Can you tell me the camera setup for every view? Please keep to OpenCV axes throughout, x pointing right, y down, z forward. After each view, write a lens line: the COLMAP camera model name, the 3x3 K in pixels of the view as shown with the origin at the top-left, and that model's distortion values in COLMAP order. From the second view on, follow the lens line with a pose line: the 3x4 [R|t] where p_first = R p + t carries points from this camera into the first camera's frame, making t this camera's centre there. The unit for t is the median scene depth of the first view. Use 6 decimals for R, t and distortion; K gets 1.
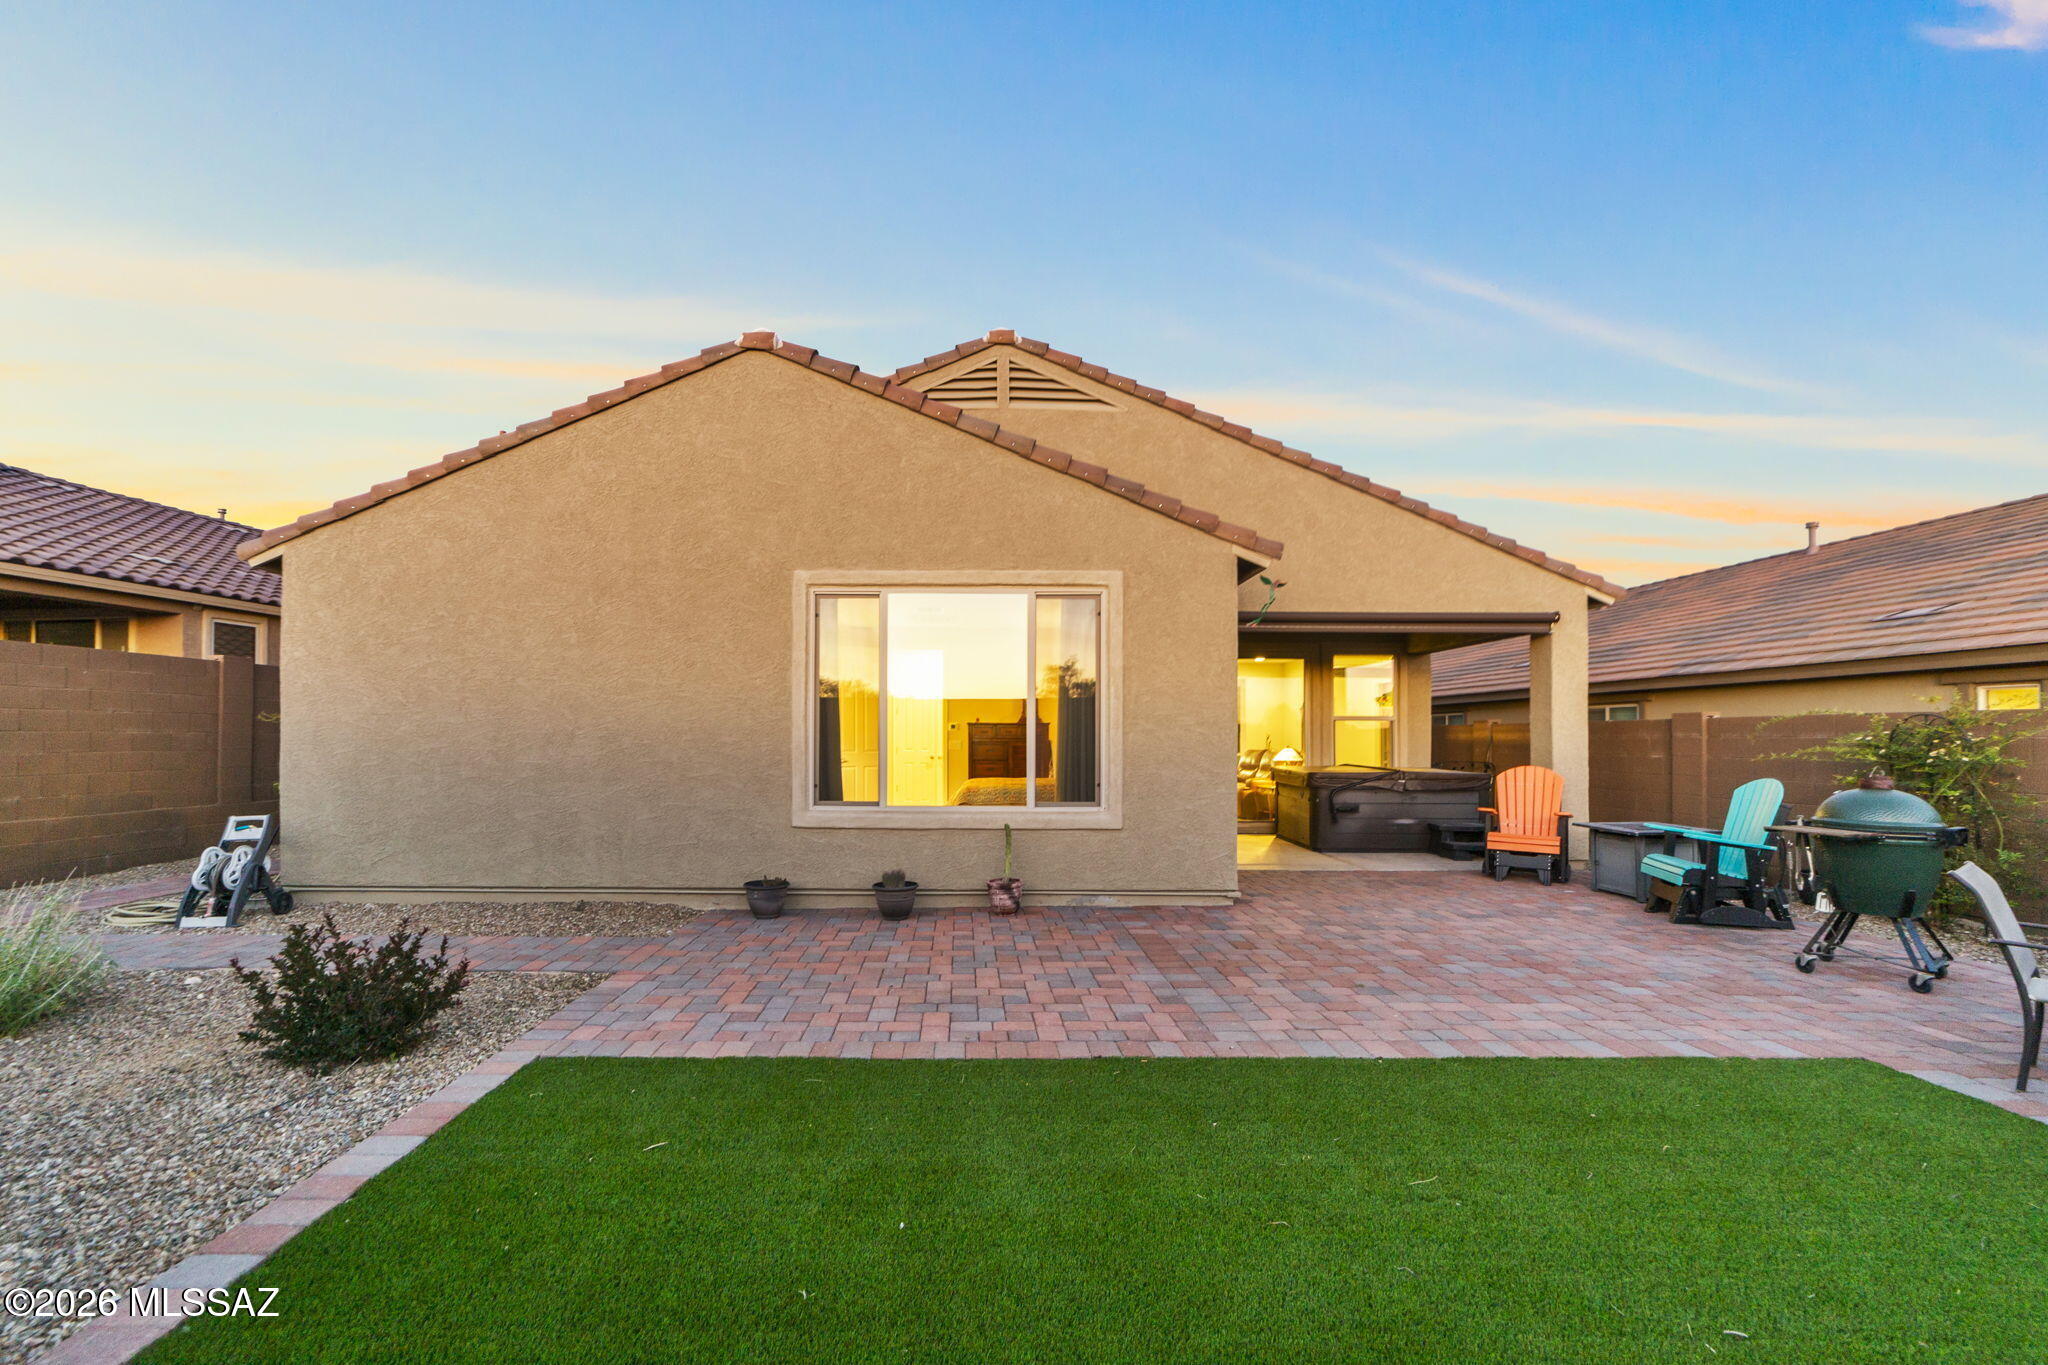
lens RADIAL K [[848.9, 0, 975.3], [0, 848.9, 730.5], [0, 0, 1]] dist [-0.001612, -0.000079]
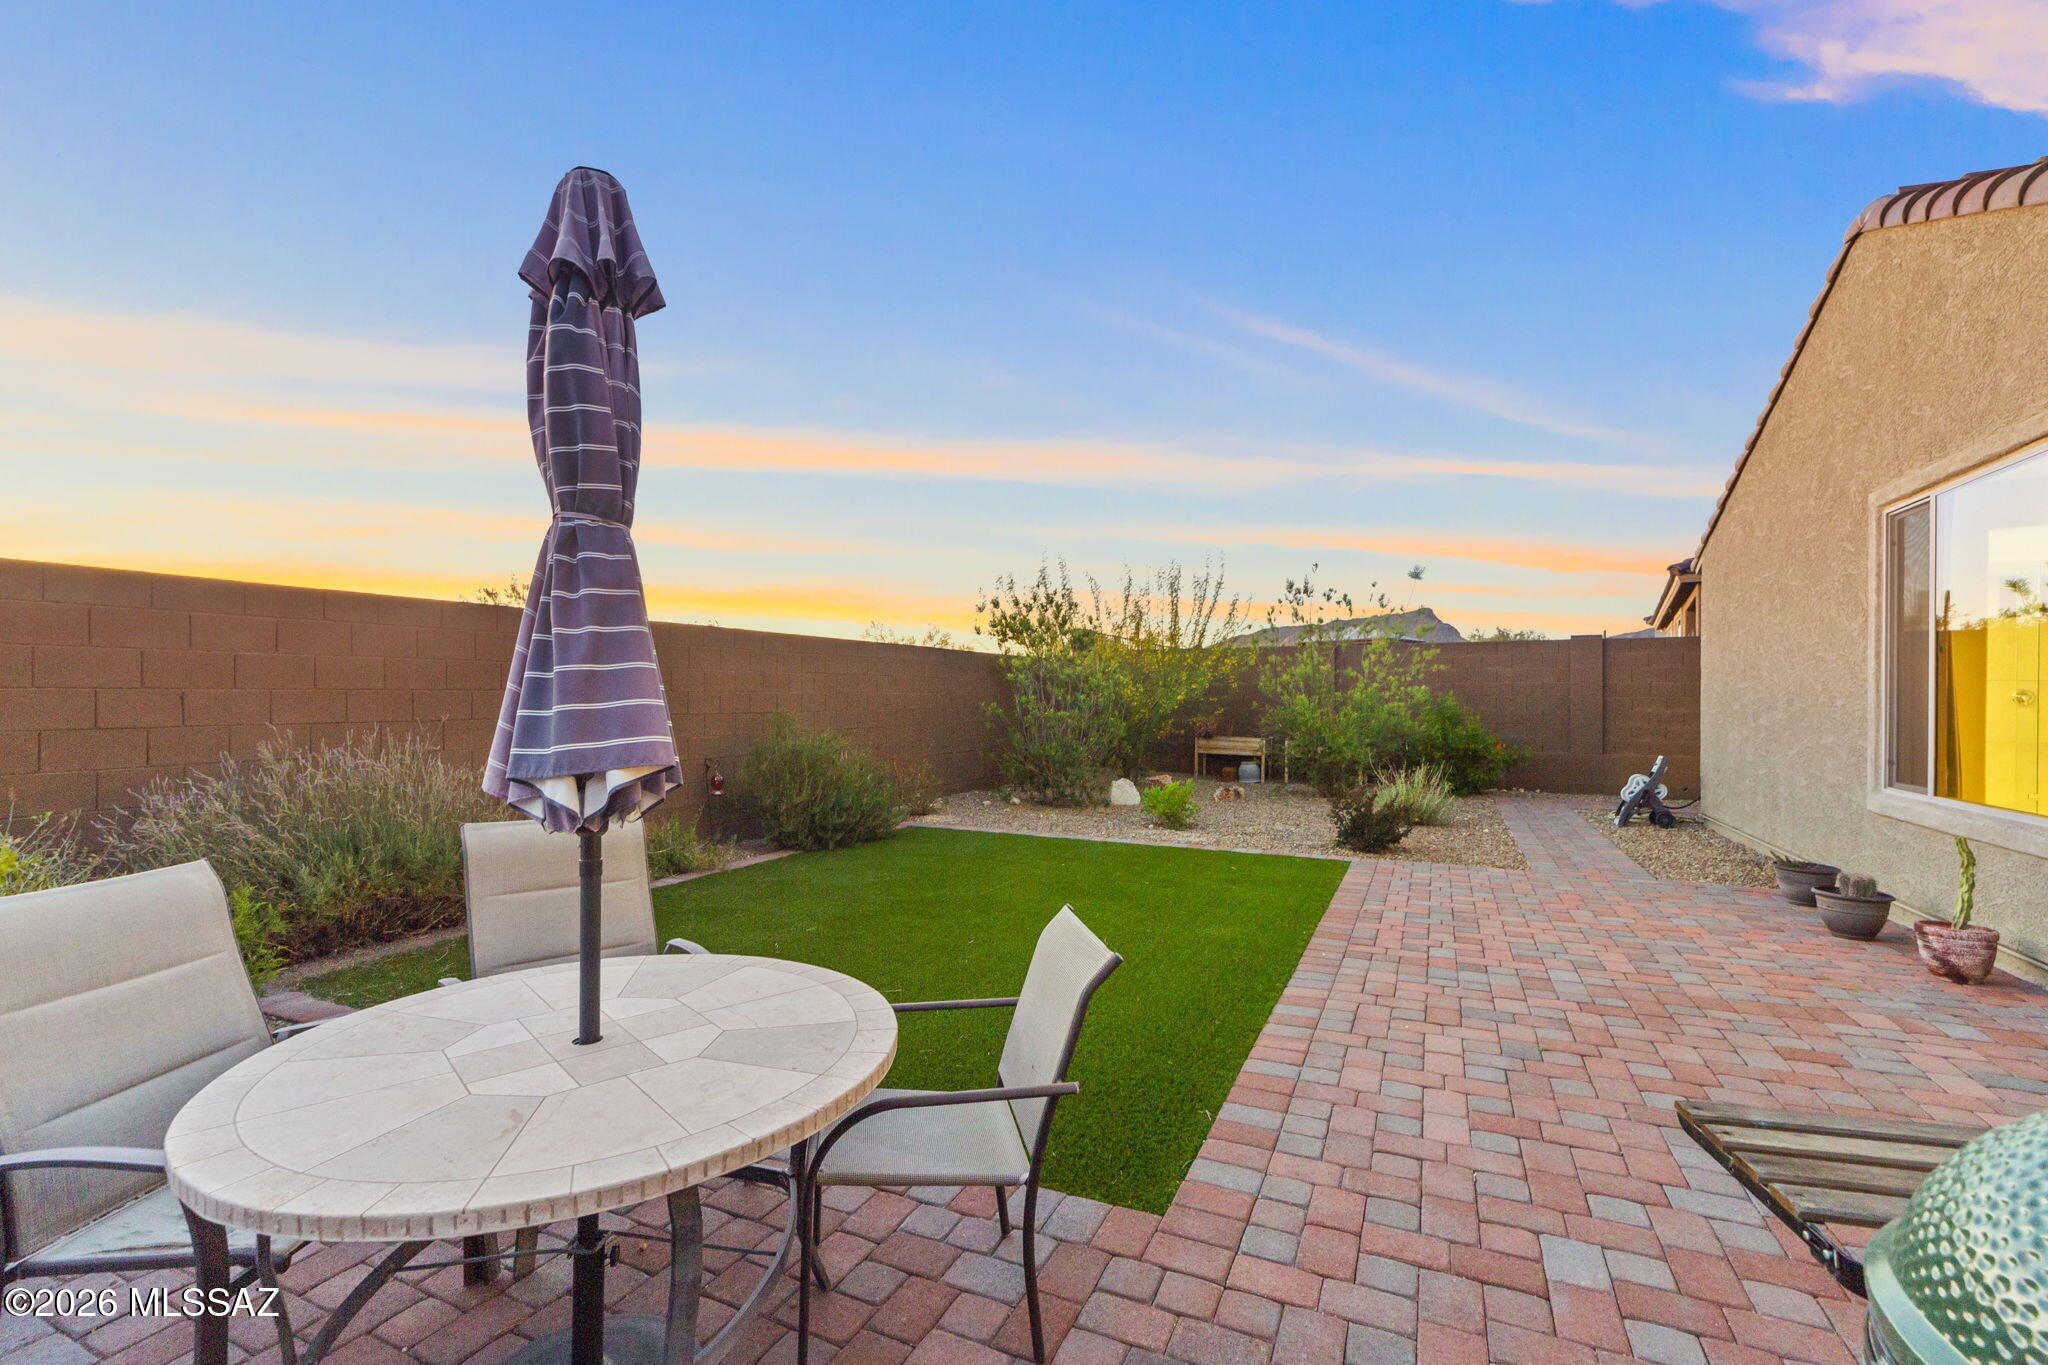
lens RADIAL K [[879.0, 0, 1018.1], [0, 879.0, 700.4], [0, 0, 1]] dist [-0.022851, 0.009038]
pose [[-0.439011, -0.002331, -0.898479, 0.884337], [0.003468, 0.999985, -0.004290, 0.008612], [0.898475, -0.004999, -0.438996, 0.631194]]
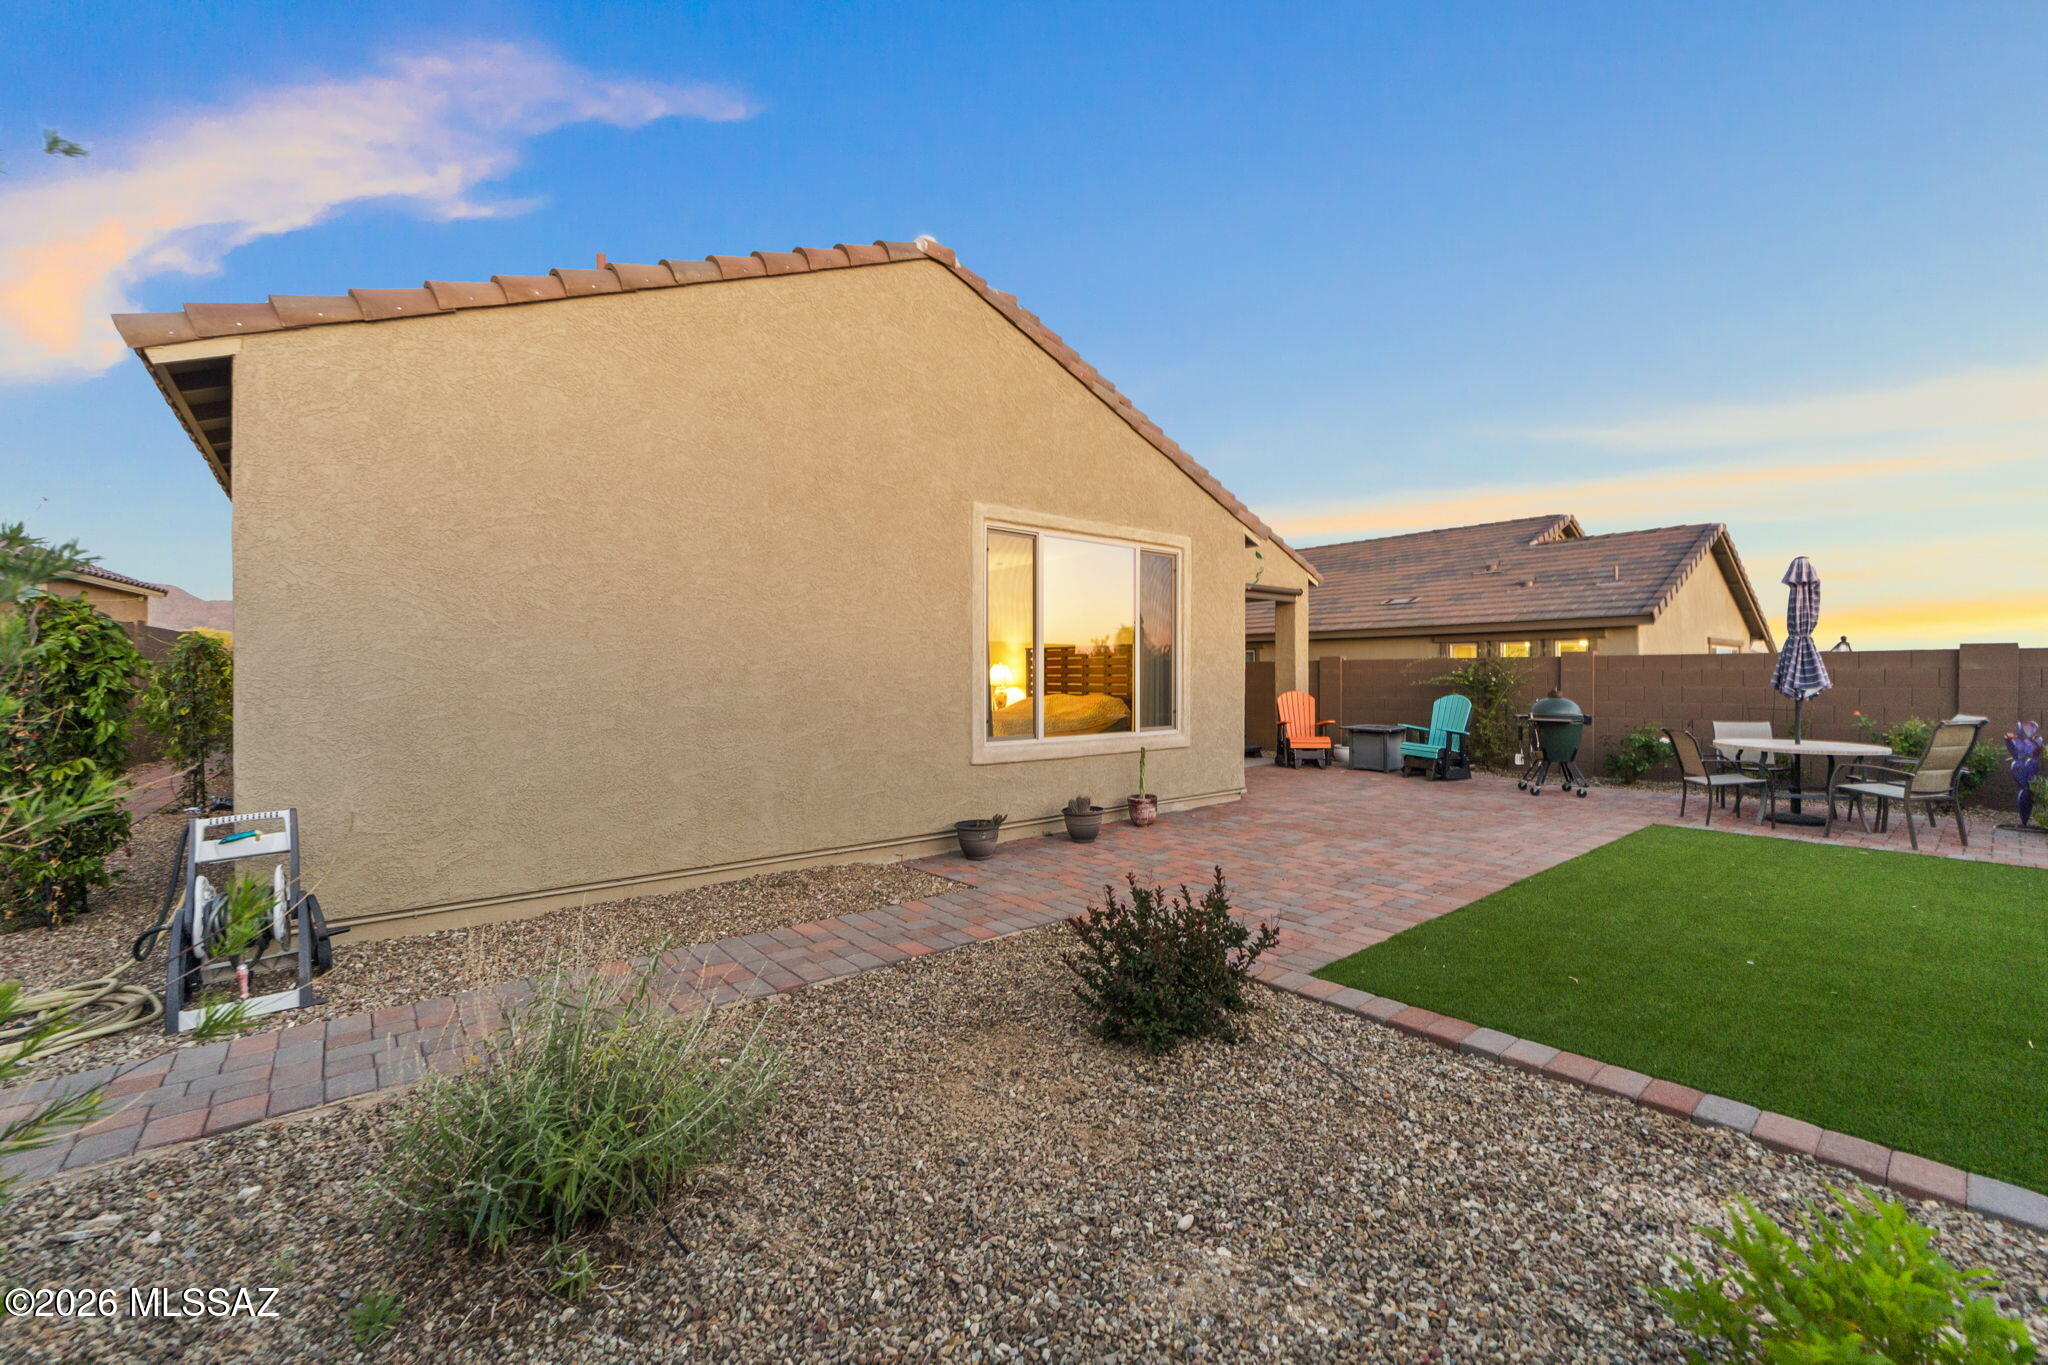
lens RADIAL K [[811.9, 0, 1032.6], [0, 811.9, 675.8], [0, 0, 1]] dist [-0.000080, 0.000022]
pose [[0.771002, -0.005348, 0.636811, -0.753021], [0.000155, 0.999966, 0.008211, 0.003660], [-0.636833, -0.006232, 0.770976, 0.235643]]
